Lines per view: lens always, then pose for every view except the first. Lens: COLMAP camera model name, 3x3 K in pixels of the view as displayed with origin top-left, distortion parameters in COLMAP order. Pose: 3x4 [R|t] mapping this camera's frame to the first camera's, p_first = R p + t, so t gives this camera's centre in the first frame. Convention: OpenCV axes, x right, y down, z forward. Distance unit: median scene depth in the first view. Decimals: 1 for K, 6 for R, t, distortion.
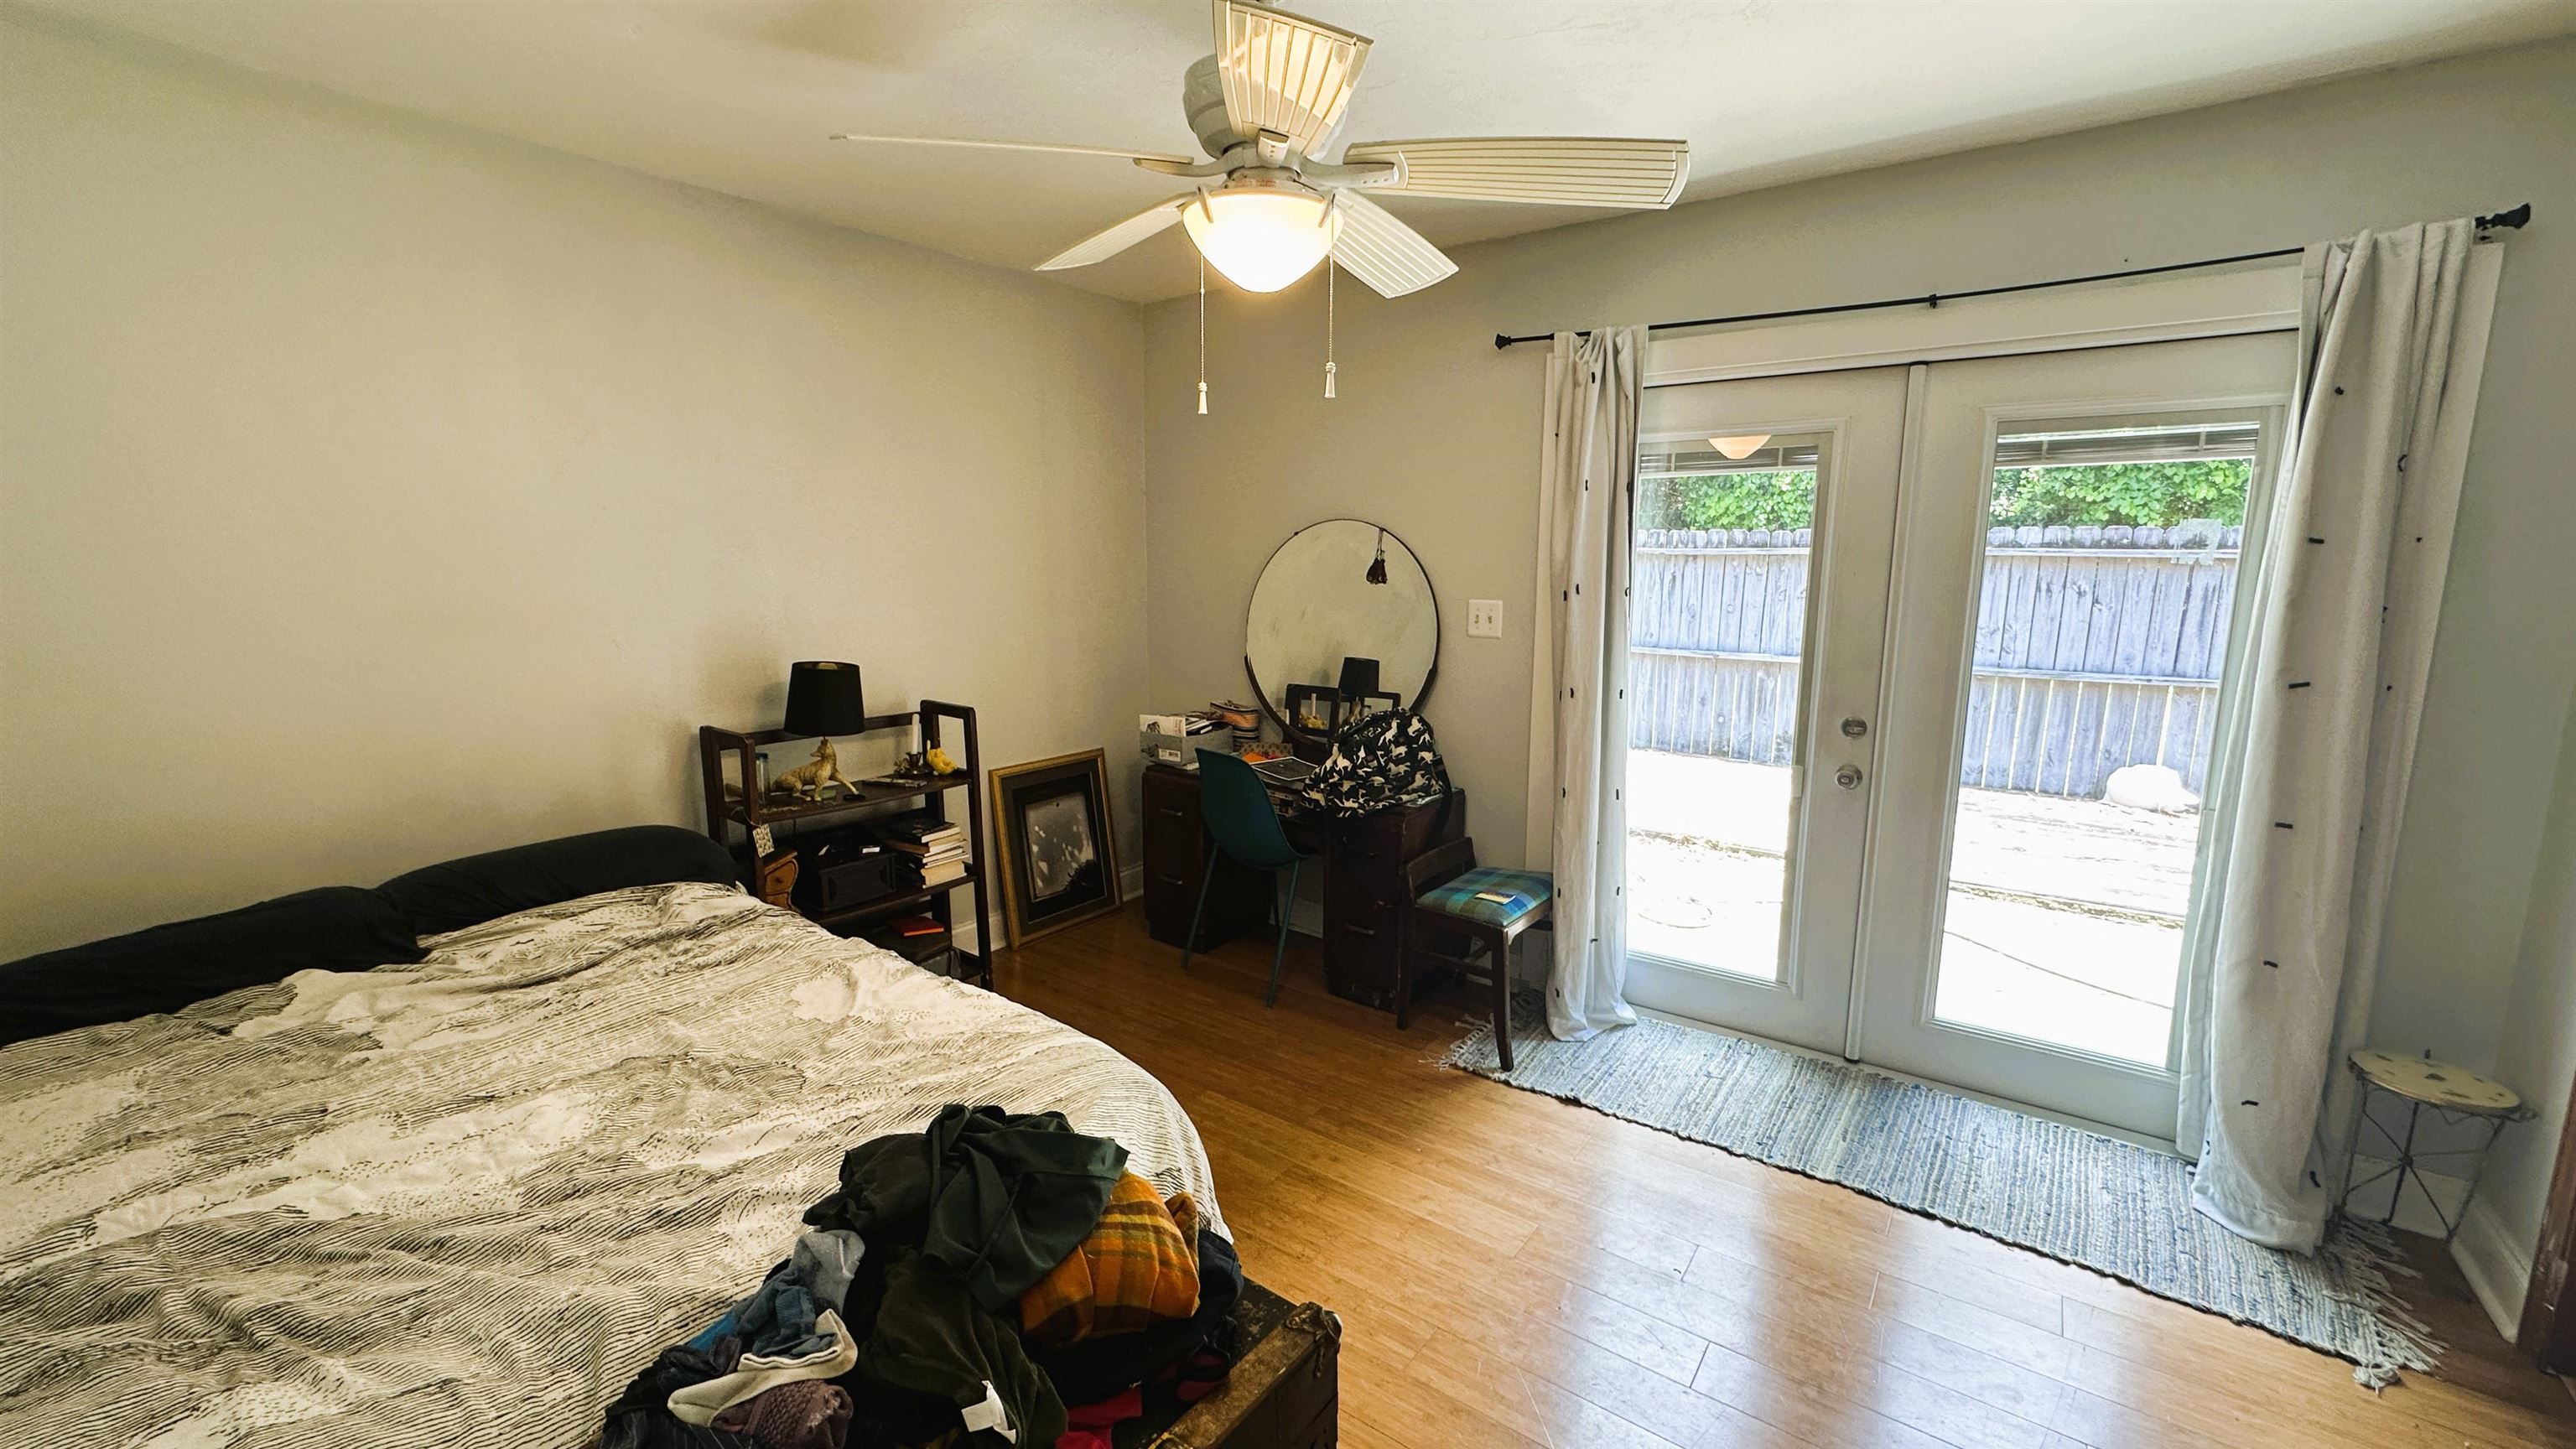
lens RADIAL K [[1030.8, 0, 1287.6], [0, 1030.8, 720.6], [0, 0, 1]] dist [-0.001989, -0.000059]
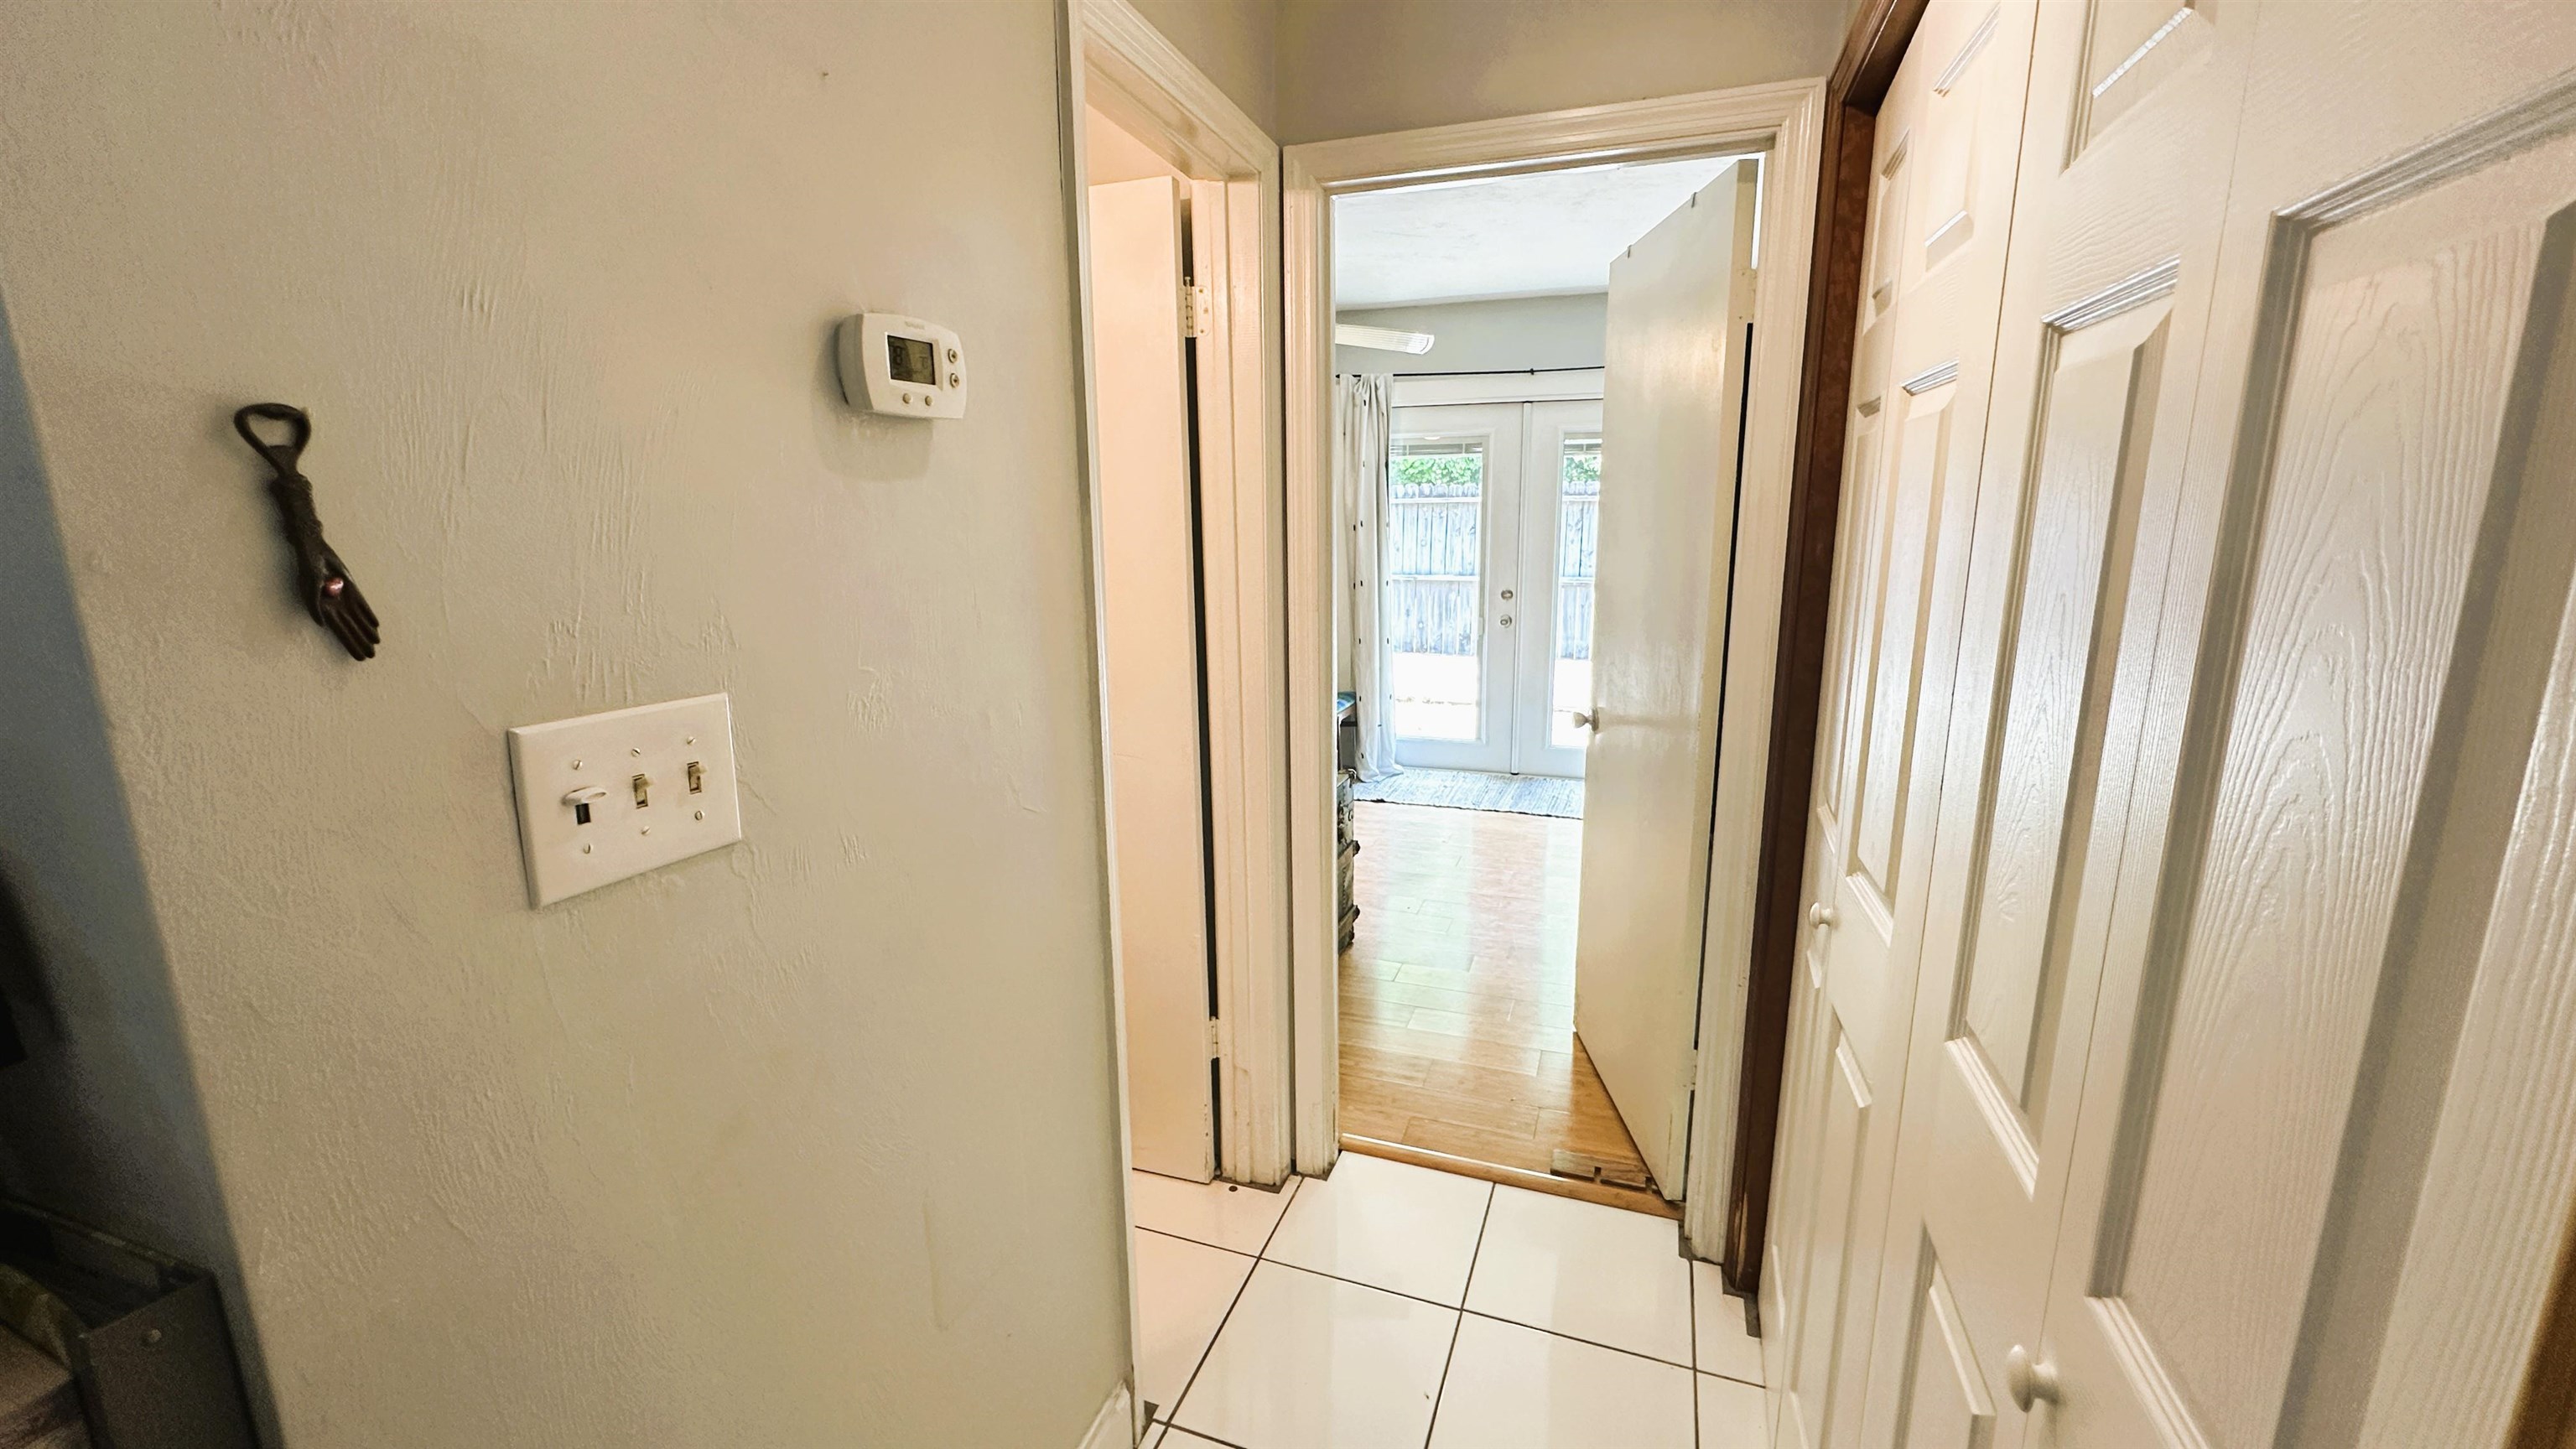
lens RADIAL K [[1030.8, 0, 1287.6], [0, 1030.8, 720.6], [0, 0, 1]] dist [-0.001989, -0.000059]
pose [[0.956820, -0.072401, 0.281522, -0.356731], [0.059685, 0.996783, 0.053494, 0.105232], [-0.284489, -0.034382, 0.958063, -0.654687]]
